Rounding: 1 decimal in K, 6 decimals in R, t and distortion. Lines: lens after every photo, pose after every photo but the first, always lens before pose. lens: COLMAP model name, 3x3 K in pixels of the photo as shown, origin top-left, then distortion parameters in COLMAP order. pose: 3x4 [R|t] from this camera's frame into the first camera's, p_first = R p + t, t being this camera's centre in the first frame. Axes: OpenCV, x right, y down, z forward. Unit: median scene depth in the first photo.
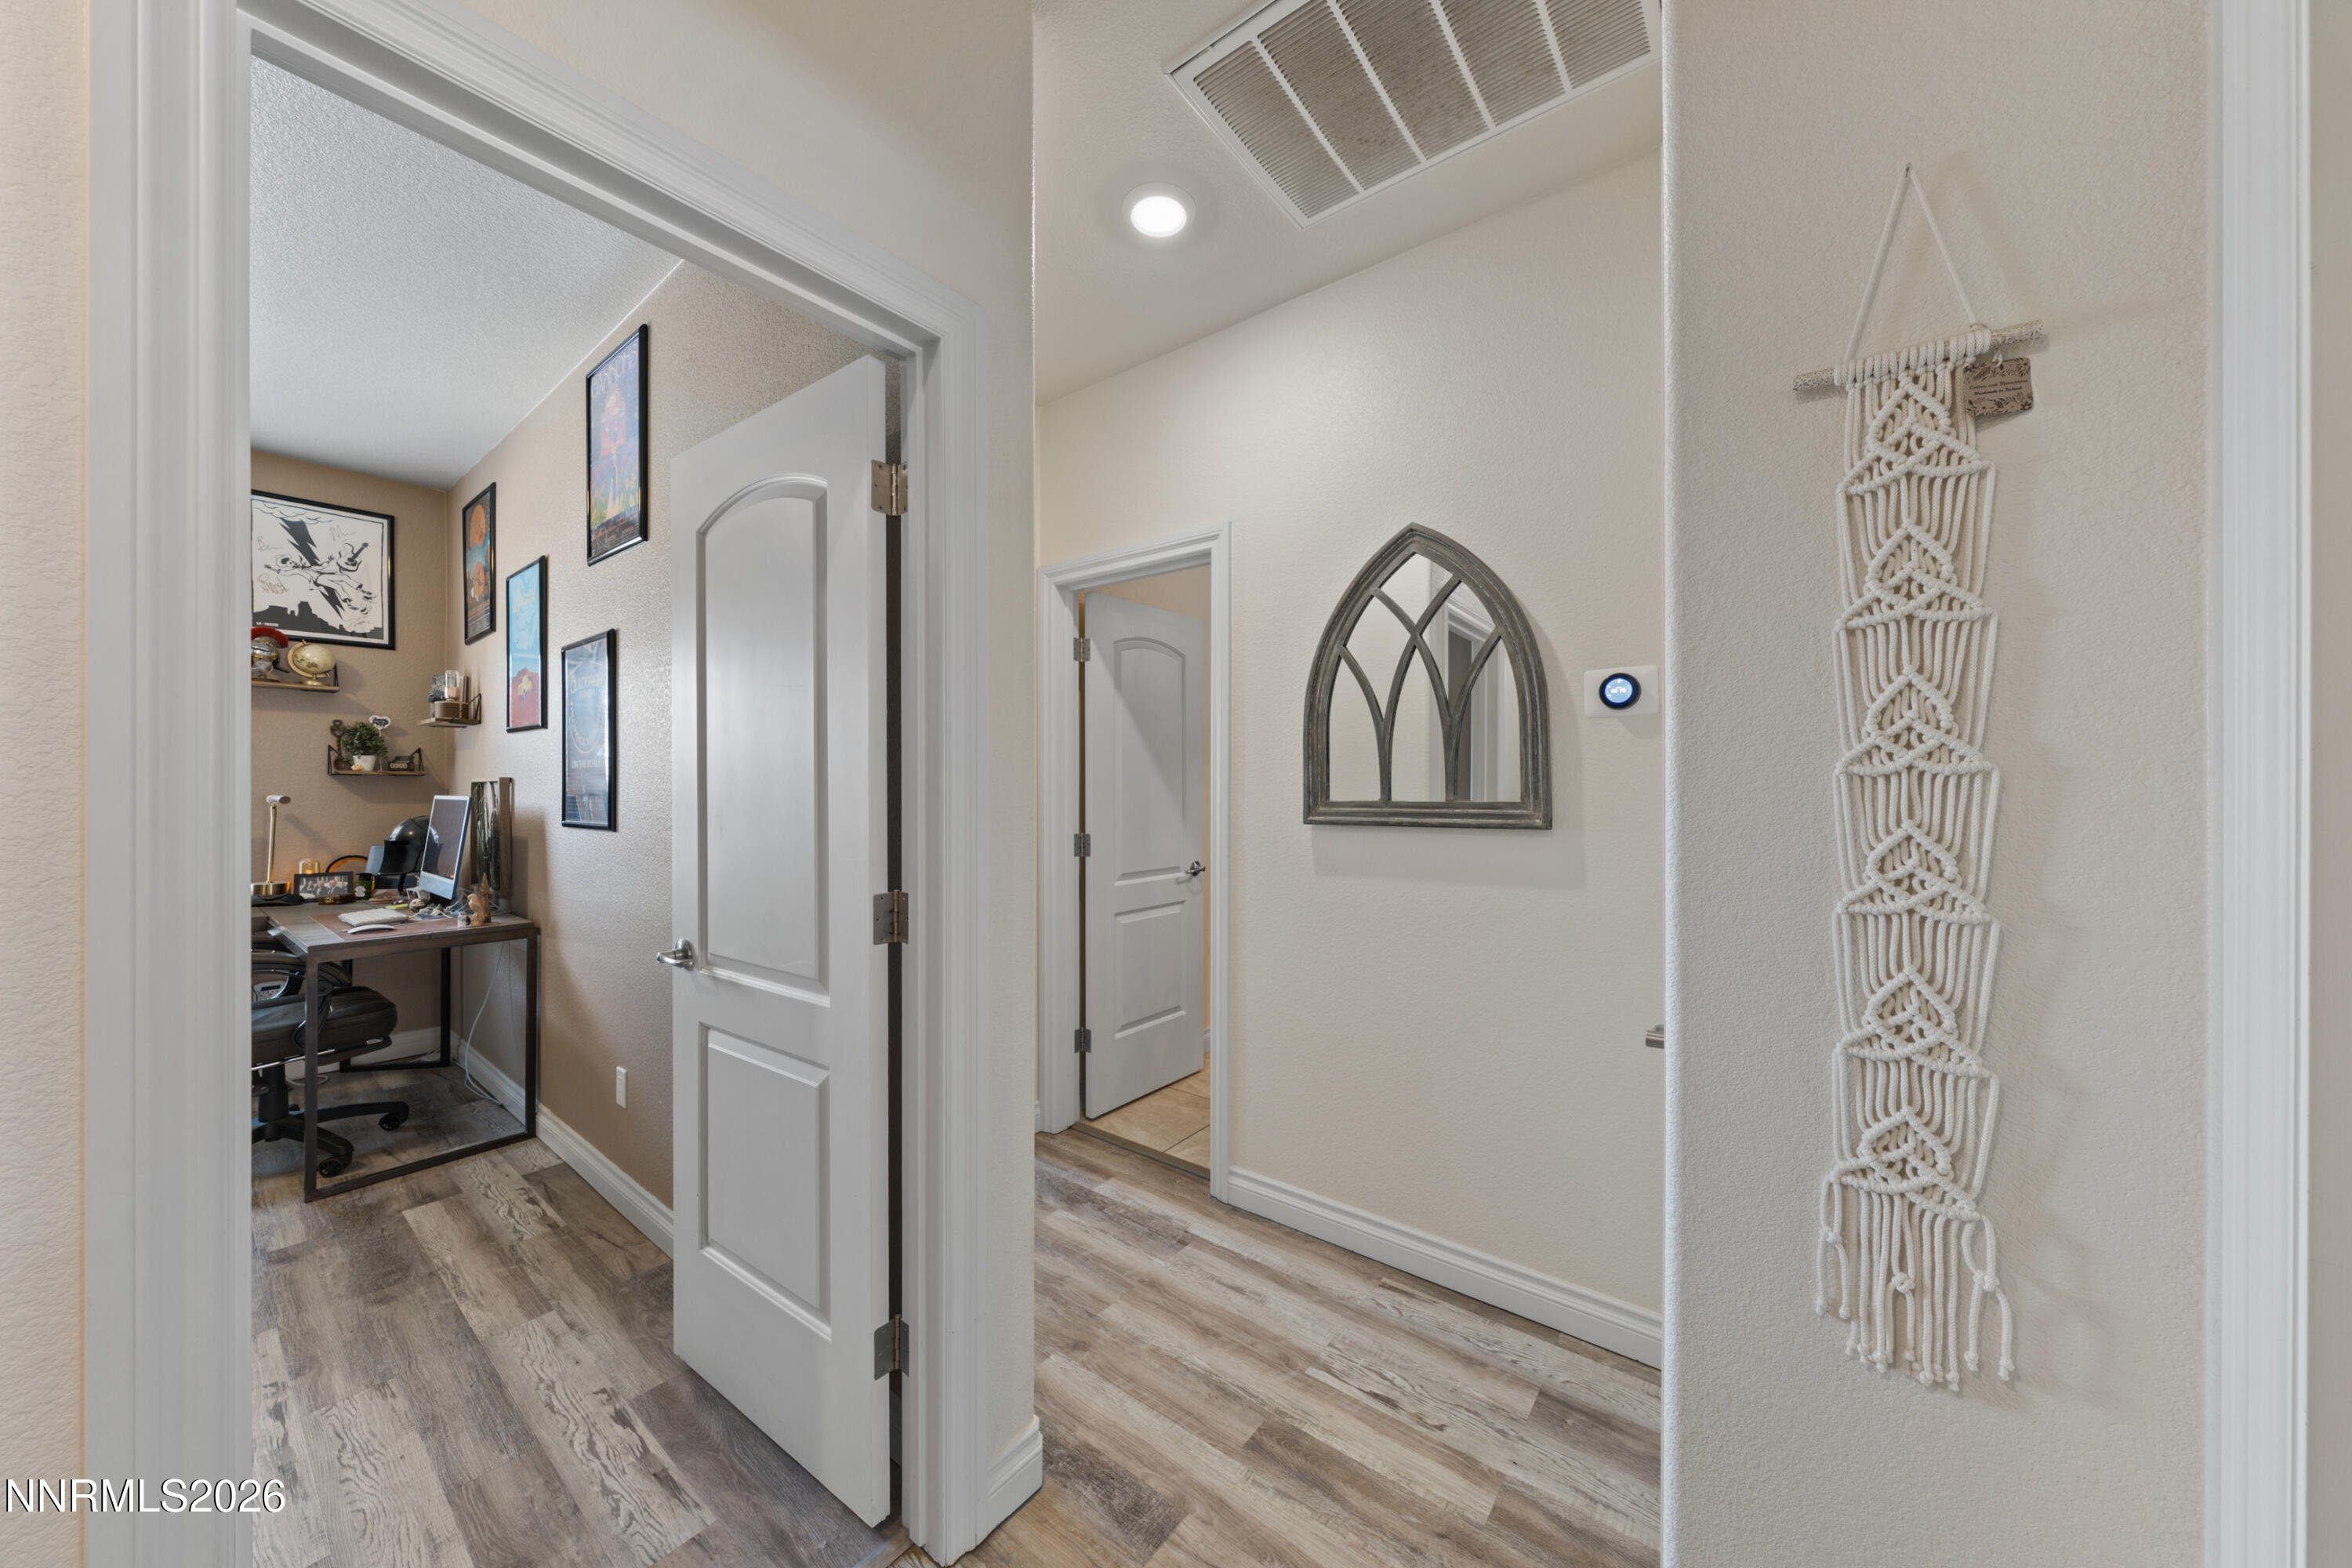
lens RADIAL K [[802.6, 0, 1158.8], [0, 802.6, 791.7], [0, 0, 1]] dist [-0.003223, 0.000124]
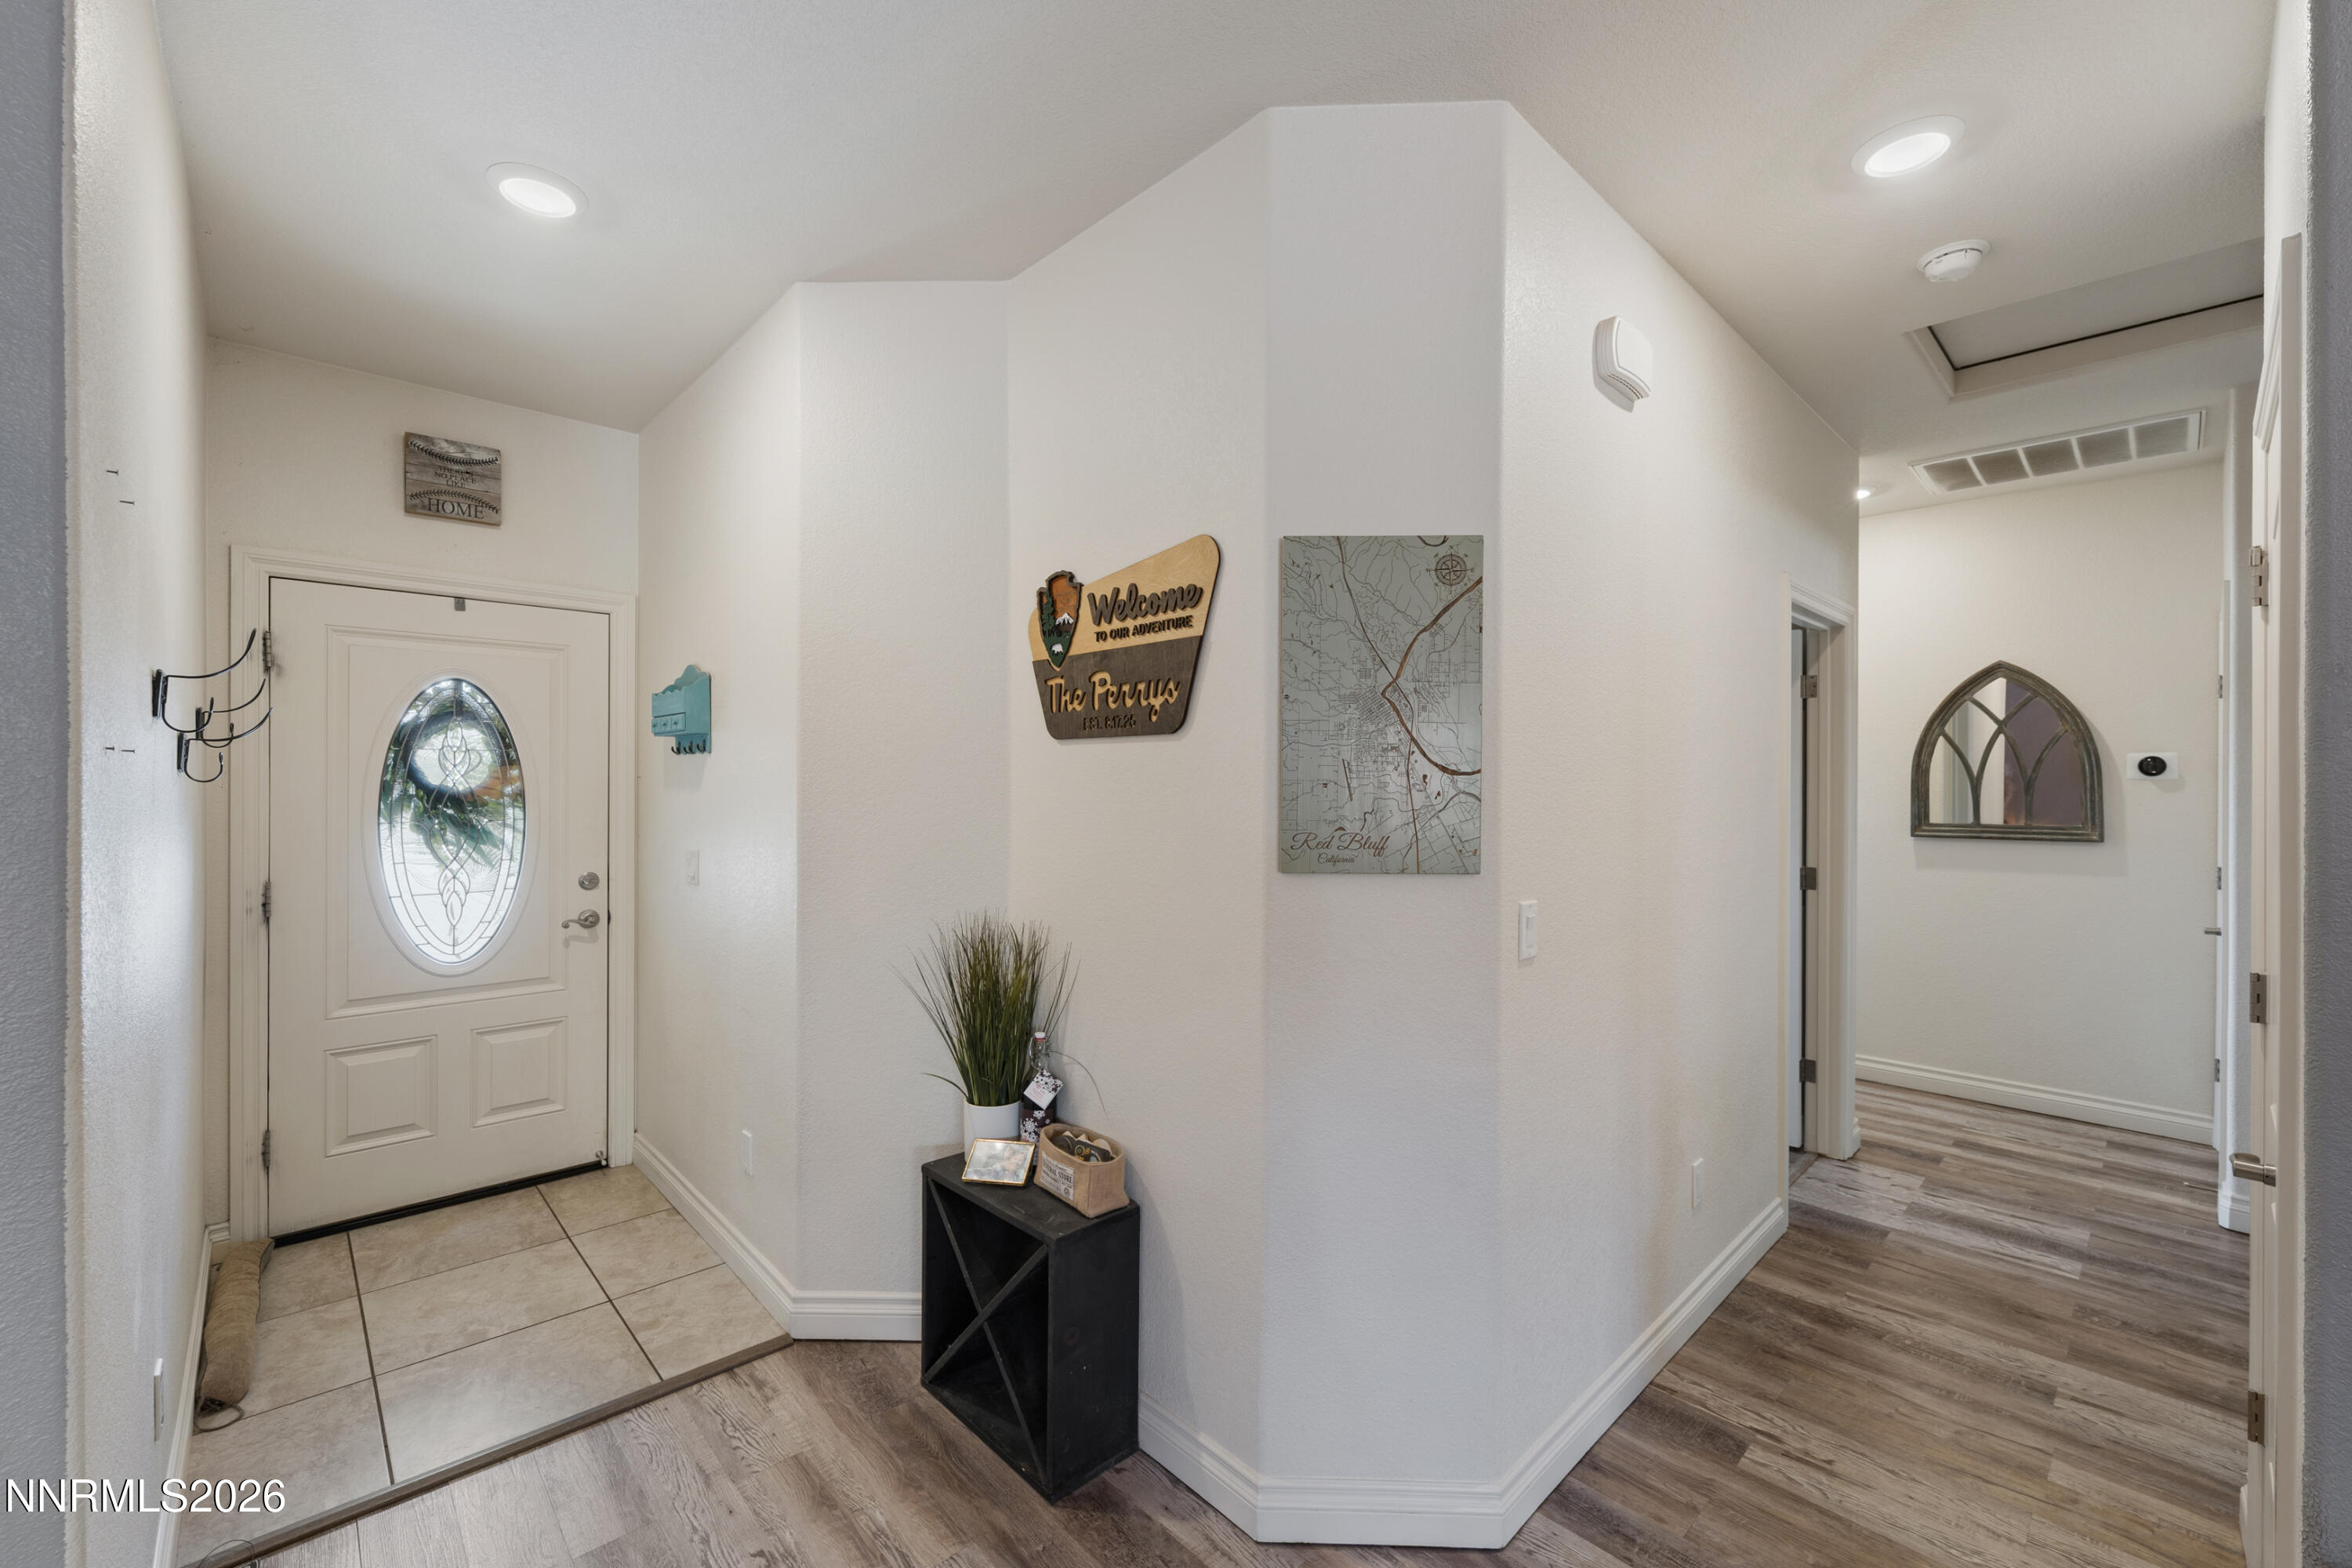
lens RADIAL K [[912.7, 0, 1188.5], [0, 912.7, 785.0], [0, 0, 1]] dist [-0.003207, 0.000255]
pose [[0.985324, -0.005441, -0.170609, -1.092436], [0.007555, 0.999902, 0.011748, -0.112114], [0.170529, -0.012865, 0.985269, -1.246249]]
